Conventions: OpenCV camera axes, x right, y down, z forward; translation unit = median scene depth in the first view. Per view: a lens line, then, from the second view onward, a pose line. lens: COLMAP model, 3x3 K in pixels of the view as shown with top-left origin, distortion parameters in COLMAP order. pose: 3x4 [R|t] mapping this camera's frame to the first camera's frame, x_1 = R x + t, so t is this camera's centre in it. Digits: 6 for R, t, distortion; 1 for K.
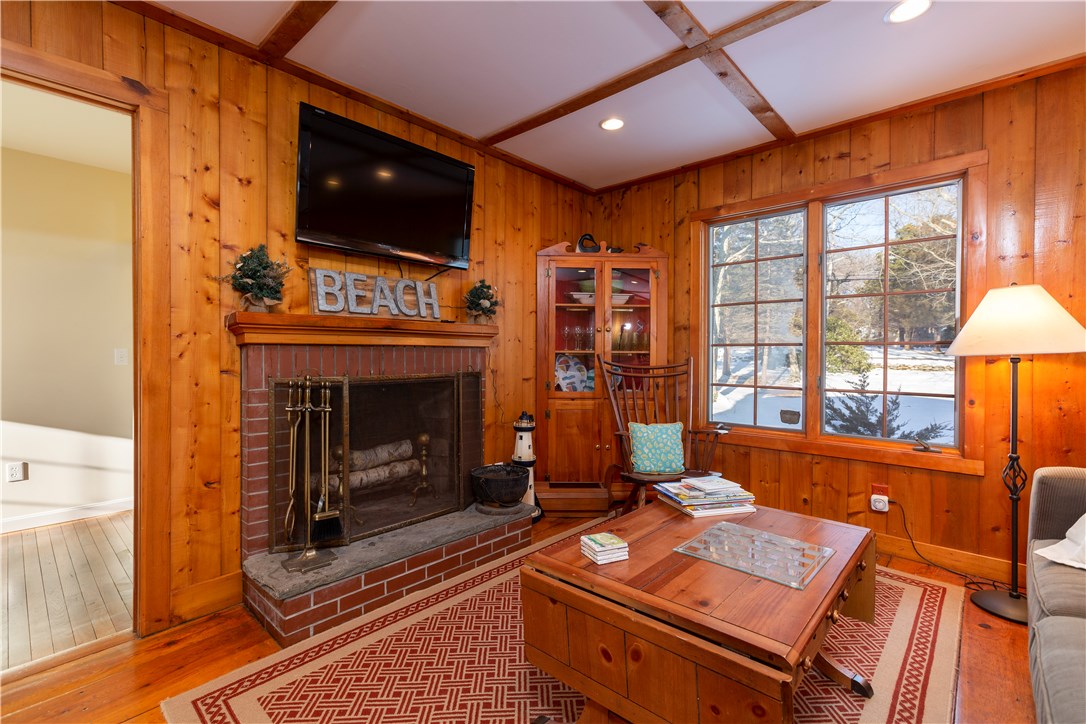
lens RADIAL K [[481.7, 0, 543.3], [0, 481.7, 363.1], [0, 0, 1]] dist [0.000145, 0.001717]
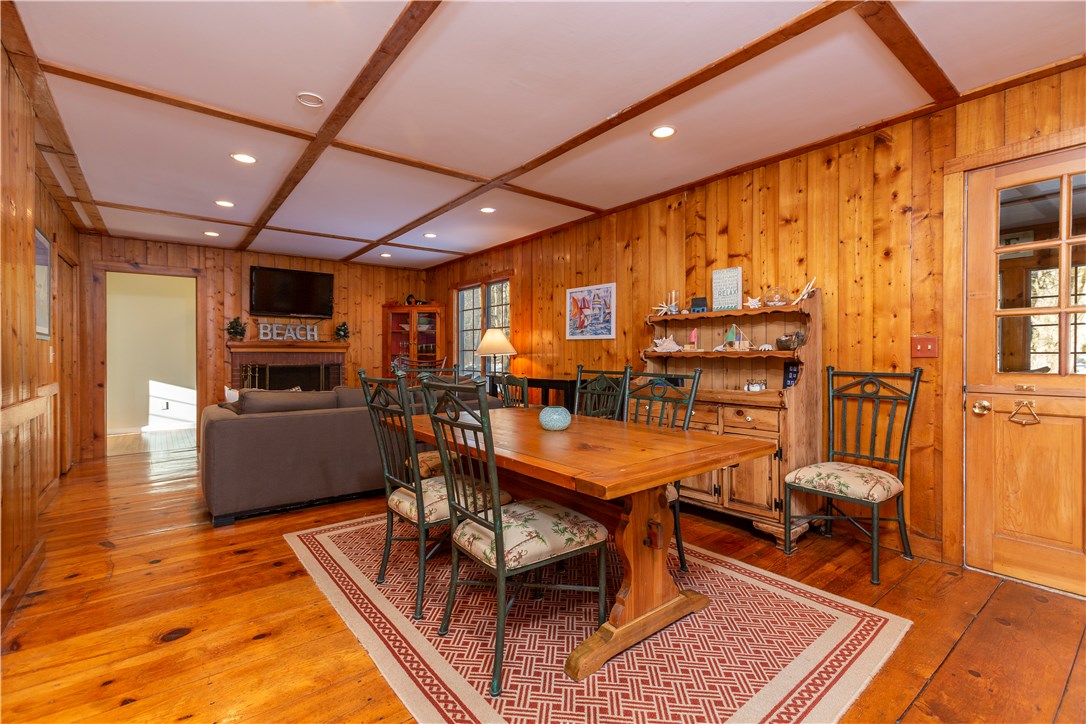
lens RADIAL K [[481.7, 0, 535.3], [0, 481.7, 358.3], [0, 0, 1]] dist [0.000145, 0.001717]
pose [[0.985546, -0.002915, -0.169382, 1.038317], [-0.000025, 0.999849, -0.017352, 0.028798], [0.169408, 0.017106, 0.985398, -0.953377]]
